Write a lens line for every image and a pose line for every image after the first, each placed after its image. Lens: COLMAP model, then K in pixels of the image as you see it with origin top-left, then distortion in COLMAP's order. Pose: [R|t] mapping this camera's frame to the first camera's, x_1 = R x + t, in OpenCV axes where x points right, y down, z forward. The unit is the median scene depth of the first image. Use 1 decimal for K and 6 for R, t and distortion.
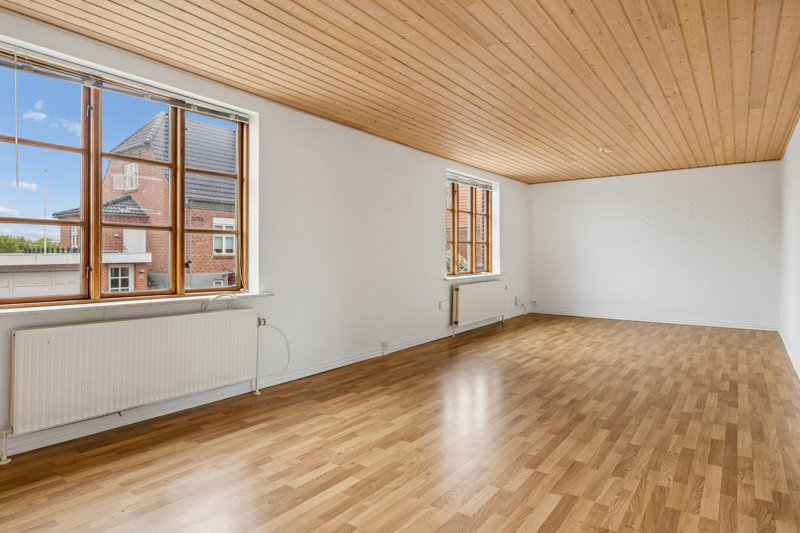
lens RADIAL K [[459.6, 0, 403.1], [0, 459.6, 259.6], [0, 0, 1]] dist [-0.015868, -0.000925]
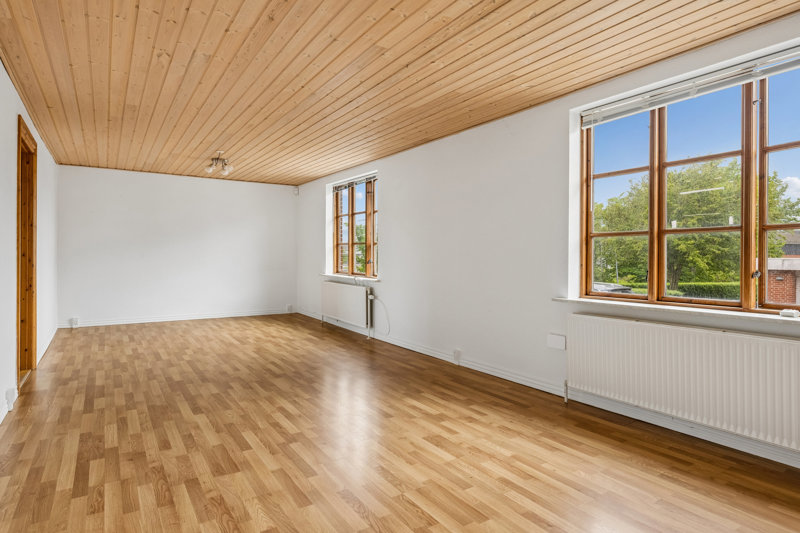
lens RADIAL K [[459.6, 0, 403.1], [0, 459.6, 263.3], [0, 0, 1]] dist [-0.015868, -0.000925]
pose [[-0.350293, 0.006728, -0.936616, 1.329999], [-0.013758, 0.999829, 0.012328, -0.010720], [0.936539, 0.017204, -0.350140, 1.873977]]
